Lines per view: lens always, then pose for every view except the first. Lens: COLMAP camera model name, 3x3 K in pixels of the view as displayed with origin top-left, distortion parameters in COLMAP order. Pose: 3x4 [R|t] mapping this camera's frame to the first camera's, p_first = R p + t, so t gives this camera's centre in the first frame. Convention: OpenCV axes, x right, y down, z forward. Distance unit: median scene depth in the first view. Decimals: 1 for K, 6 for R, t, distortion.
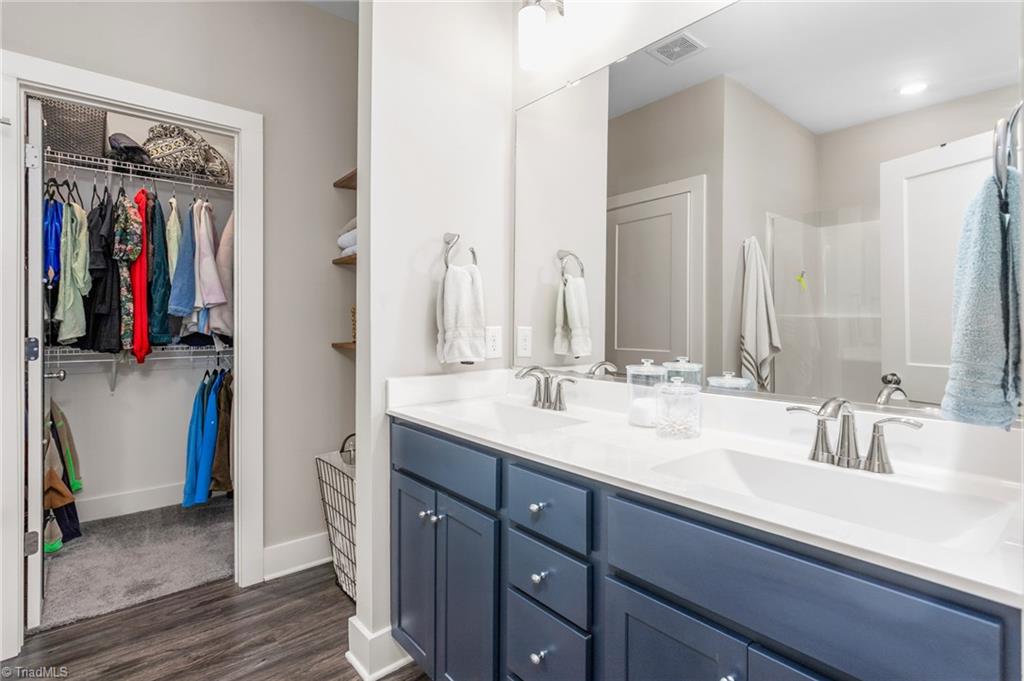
lens RADIAL K [[494.2, 0, 510.3], [0, 494.2, 335.4], [0, 0, 1]] dist [0.015246, 0.000986]
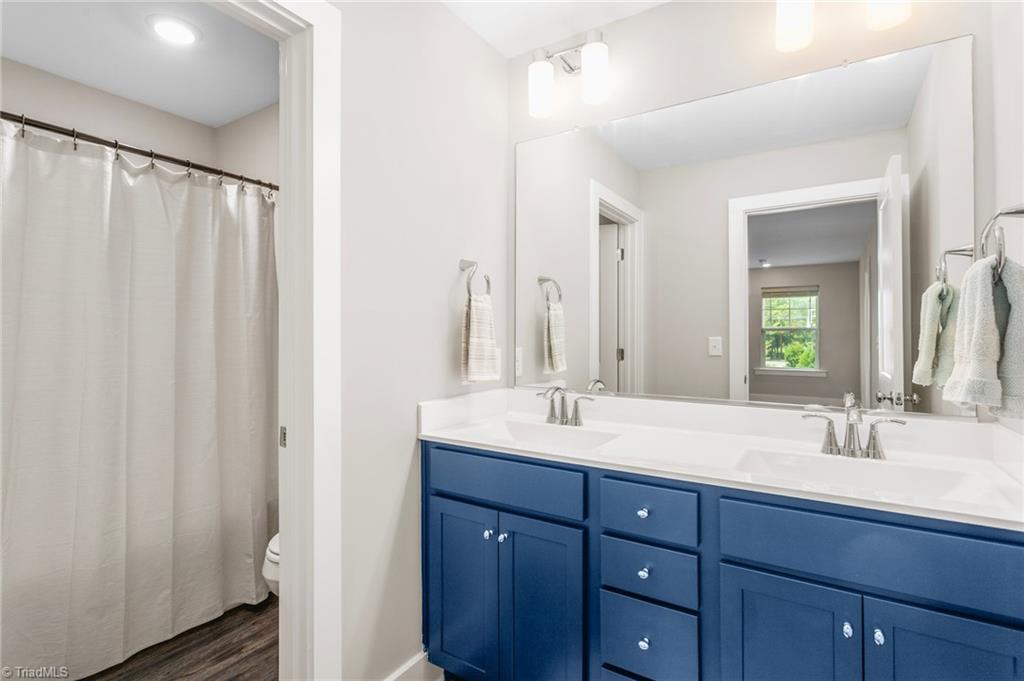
lens RADIAL K [[494.2, 0, 509.0], [0, 494.2, 332.6], [0, 0, 1]] dist [0.015246, 0.000986]
pose [[0.950049, 0.000447, 0.312100, -0.533593], [0.007686, 0.999662, -0.024827, -0.041799], [-0.312006, 0.025985, 0.949725, -0.015347]]
